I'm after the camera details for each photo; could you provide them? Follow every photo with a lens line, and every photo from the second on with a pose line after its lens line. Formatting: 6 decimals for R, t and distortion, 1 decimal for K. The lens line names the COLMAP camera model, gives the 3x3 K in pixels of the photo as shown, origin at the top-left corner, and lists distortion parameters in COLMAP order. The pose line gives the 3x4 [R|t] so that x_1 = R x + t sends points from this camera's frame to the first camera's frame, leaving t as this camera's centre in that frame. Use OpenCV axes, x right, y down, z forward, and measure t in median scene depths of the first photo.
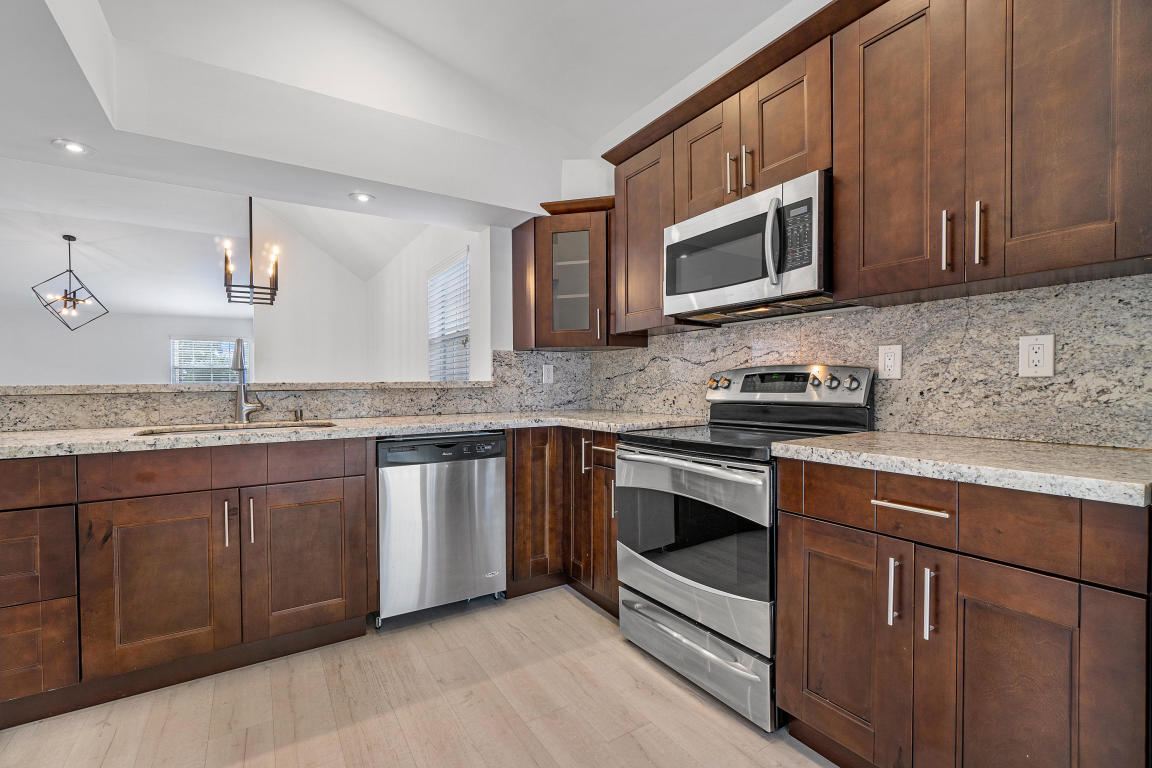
lens RADIAL K [[507.3, 0, 563.6], [0, 507.3, 387.5], [0, 0, 1]] dist [-0.000025, 0.000042]
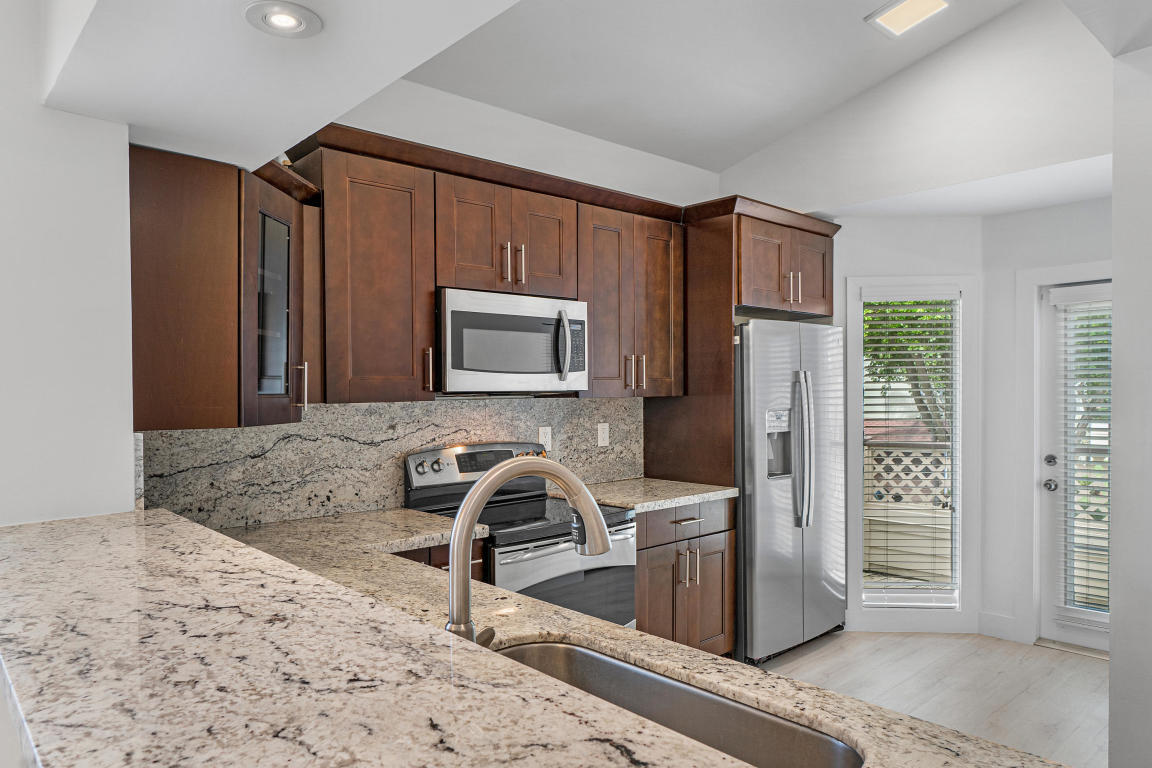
lens RADIAL K [[736.6, 0, 575.3], [0, 736.6, 401.4], [0, 0, 1]] dist [-0.001795, -0.000286]
pose [[-0.182749, -0.008215, 0.983125, -1.048898], [0.016622, 0.999796, 0.011444, -0.137789], [-0.983019, 0.018432, -0.182575, 1.026931]]
